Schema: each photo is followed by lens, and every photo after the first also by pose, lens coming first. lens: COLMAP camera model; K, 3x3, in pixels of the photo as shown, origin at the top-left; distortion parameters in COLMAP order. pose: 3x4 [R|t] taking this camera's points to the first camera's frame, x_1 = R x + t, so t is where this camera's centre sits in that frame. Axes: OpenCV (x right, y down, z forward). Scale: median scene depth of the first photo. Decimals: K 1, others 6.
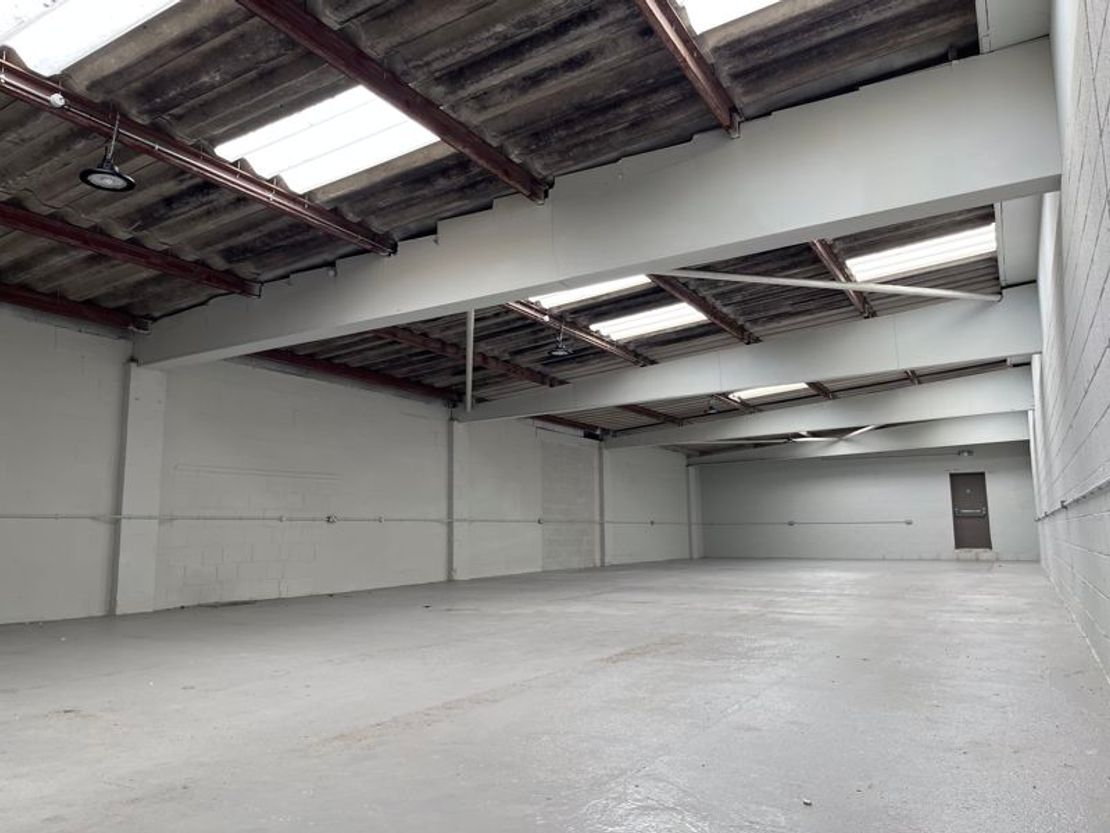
lens RADIAL K [[861.2, 0, 541.6], [0, 861.2, 421.4], [0, 0, 1]] dist [0.119750, -0.142936]
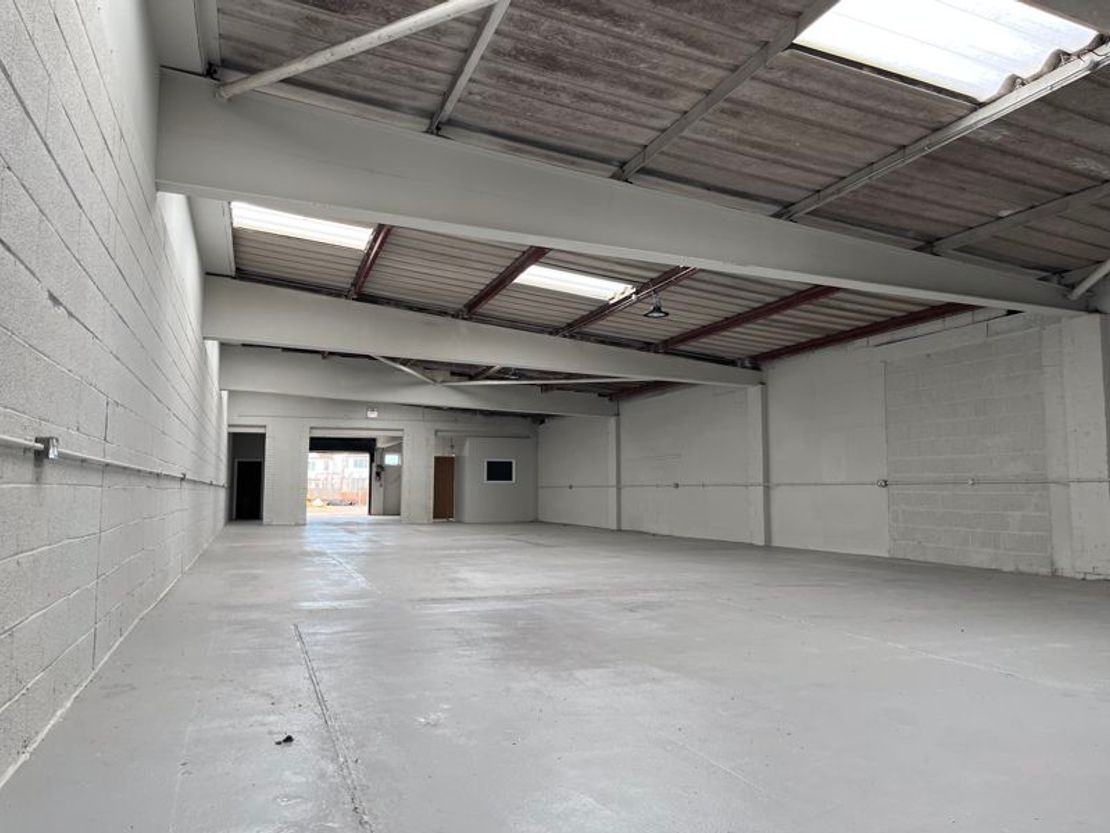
lens RADIAL K [[861.2, 0, 541.6], [0, 861.2, 421.4], [0, 0, 1]] dist [0.119750, -0.142936]
pose [[-0.661232, -0.059593, -0.747810, 0.834385], [0.093307, 0.982566, -0.160805, 0.186772], [0.744356, -0.176106, -0.644144, 1.522765]]
